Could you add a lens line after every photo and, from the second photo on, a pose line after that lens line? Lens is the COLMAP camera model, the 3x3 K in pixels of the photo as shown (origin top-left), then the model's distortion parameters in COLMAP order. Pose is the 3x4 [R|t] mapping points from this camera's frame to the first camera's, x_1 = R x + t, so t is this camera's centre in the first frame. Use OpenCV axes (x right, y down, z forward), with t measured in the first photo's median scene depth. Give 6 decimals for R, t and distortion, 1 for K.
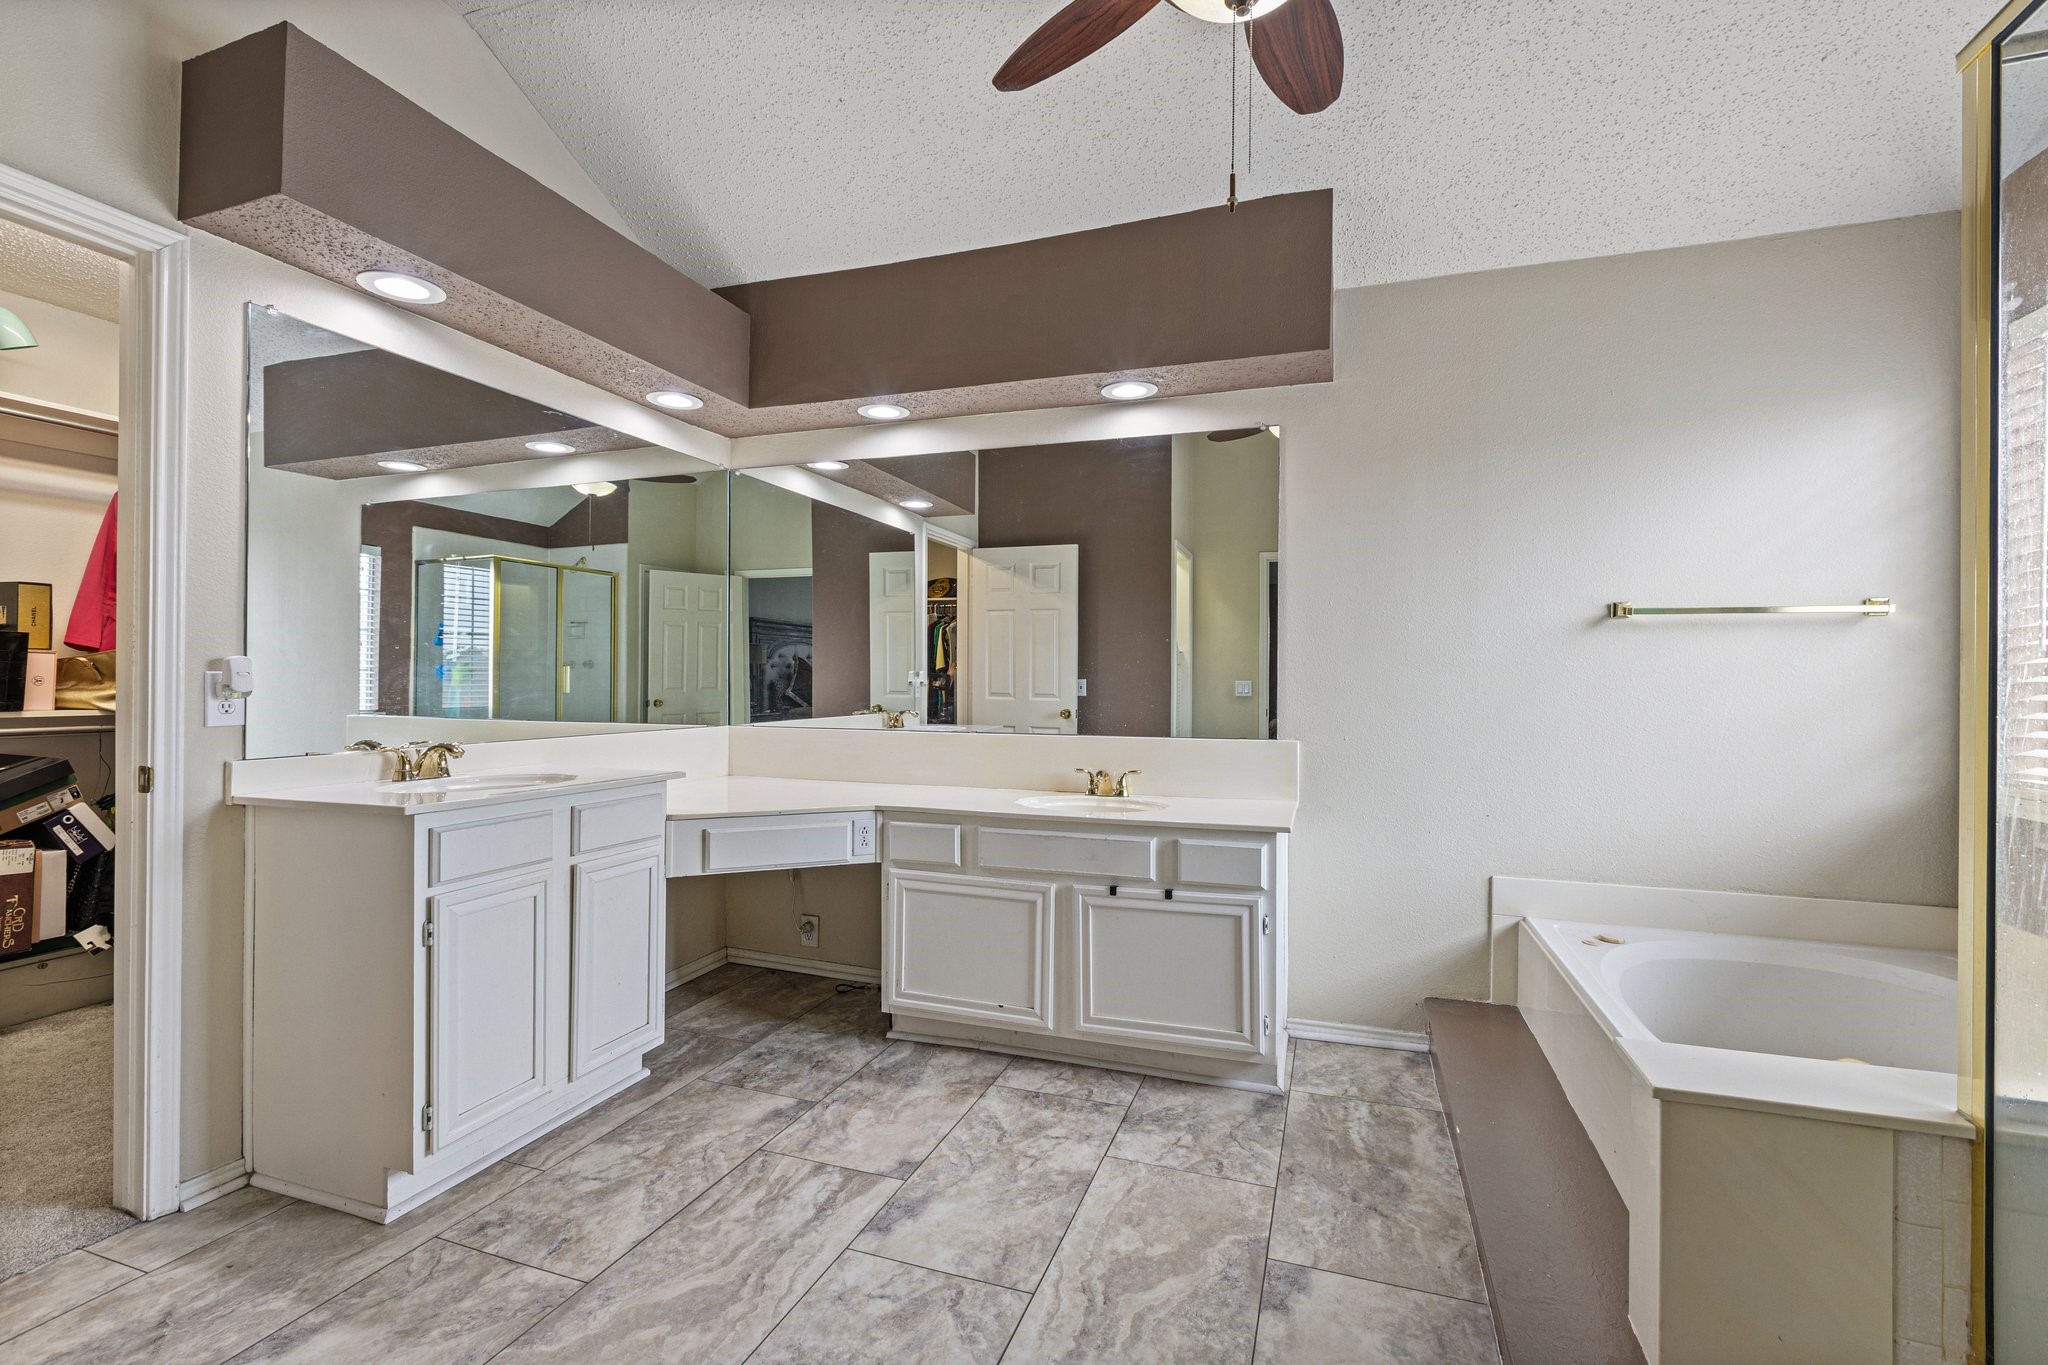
lens RADIAL K [[903.0, 0, 1025.5], [0, 903.0, 684.6], [0, 0, 1]] dist [-0.005022, -0.000914]
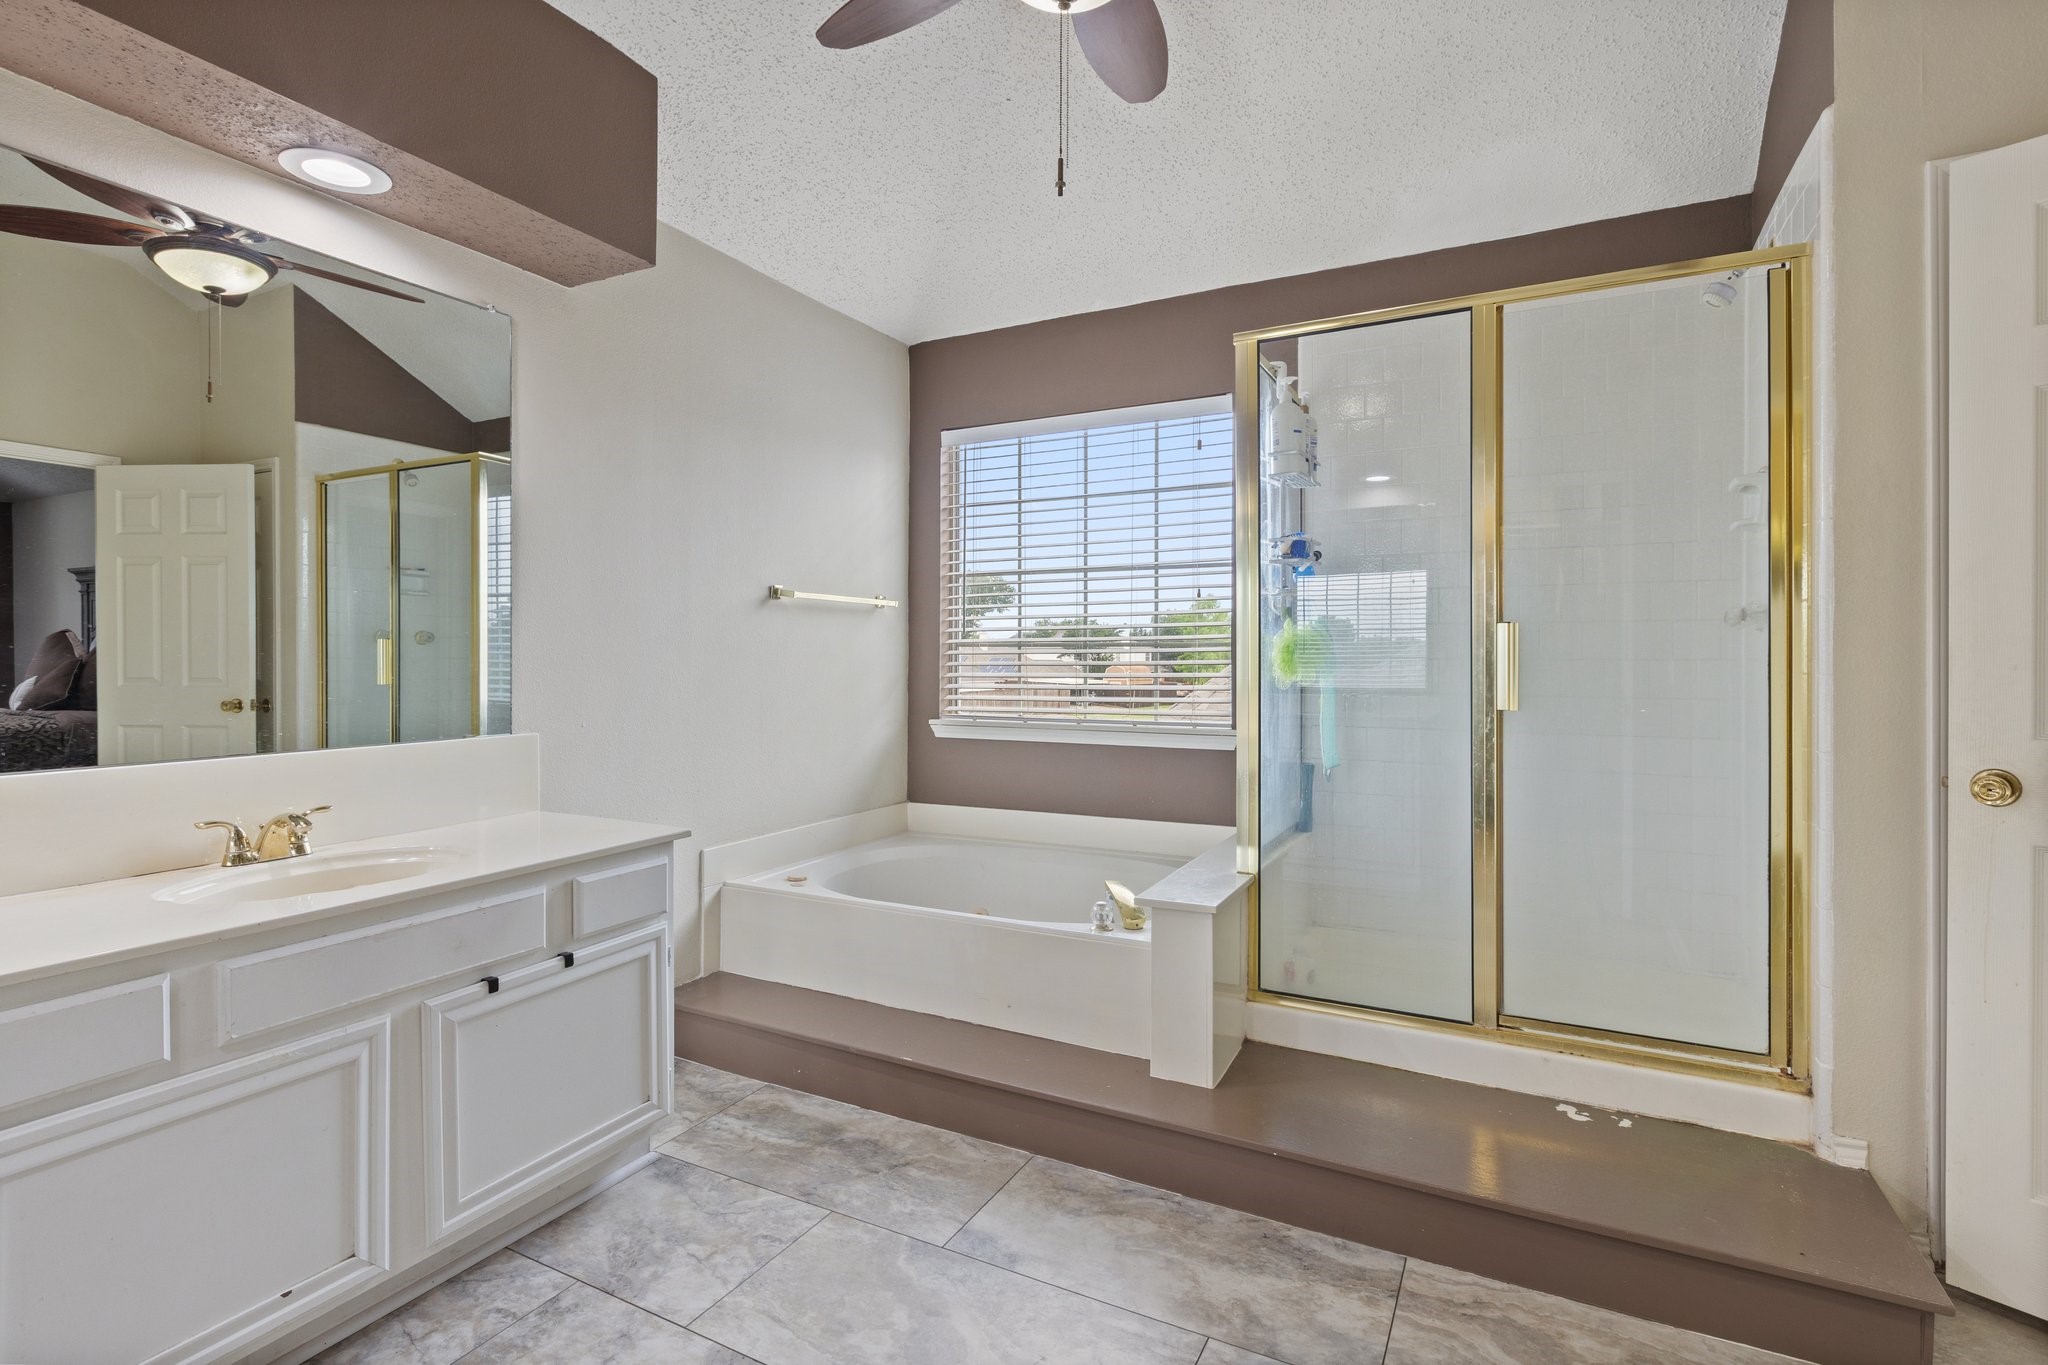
lens RADIAL K [[961.7, 0, 1012.9], [0, 961.7, 666.9], [0, 0, 1]] dist [-0.004132, -0.000555]
pose [[0.159612, -0.016572, 0.987041, -0.511275], [0.007629, 0.999850, 0.015553, -0.005091], [-0.987150, 0.005048, 0.159715, 0.525185]]
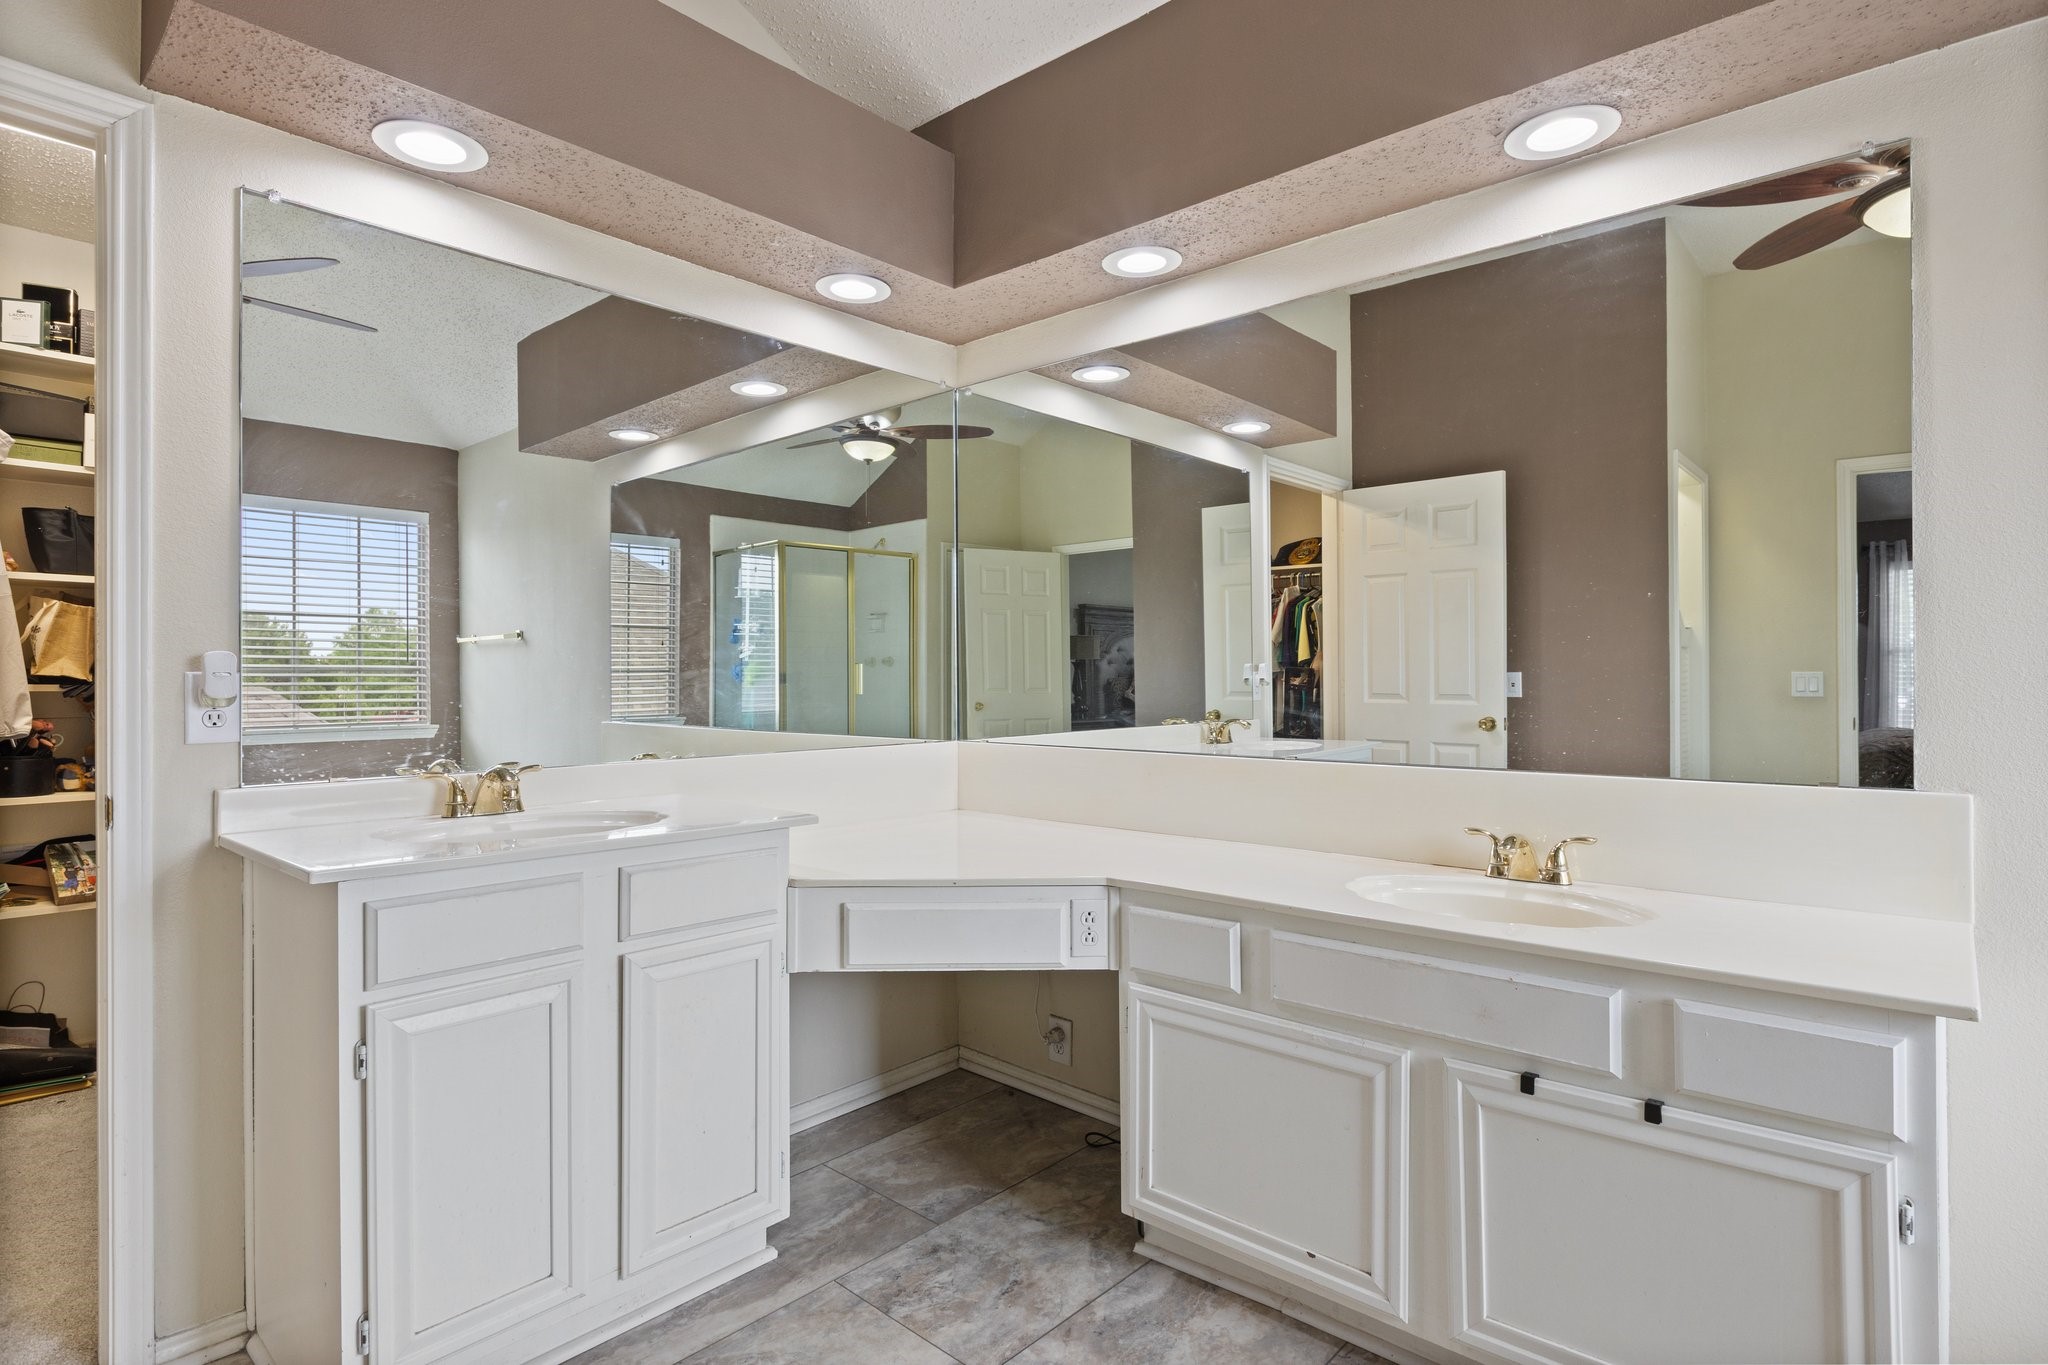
lens RADIAL K [[1041.7, 0, 1023.9], [0, 1041.7, 675.3], [0, 0, 1]] dist [-0.003618, -0.000825]
pose [[0.920536, -0.010496, -0.390517, 0.066962], [0.007436, 0.999929, -0.009346, 0.001464], [0.390587, 0.005700, 0.920548, 0.348030]]
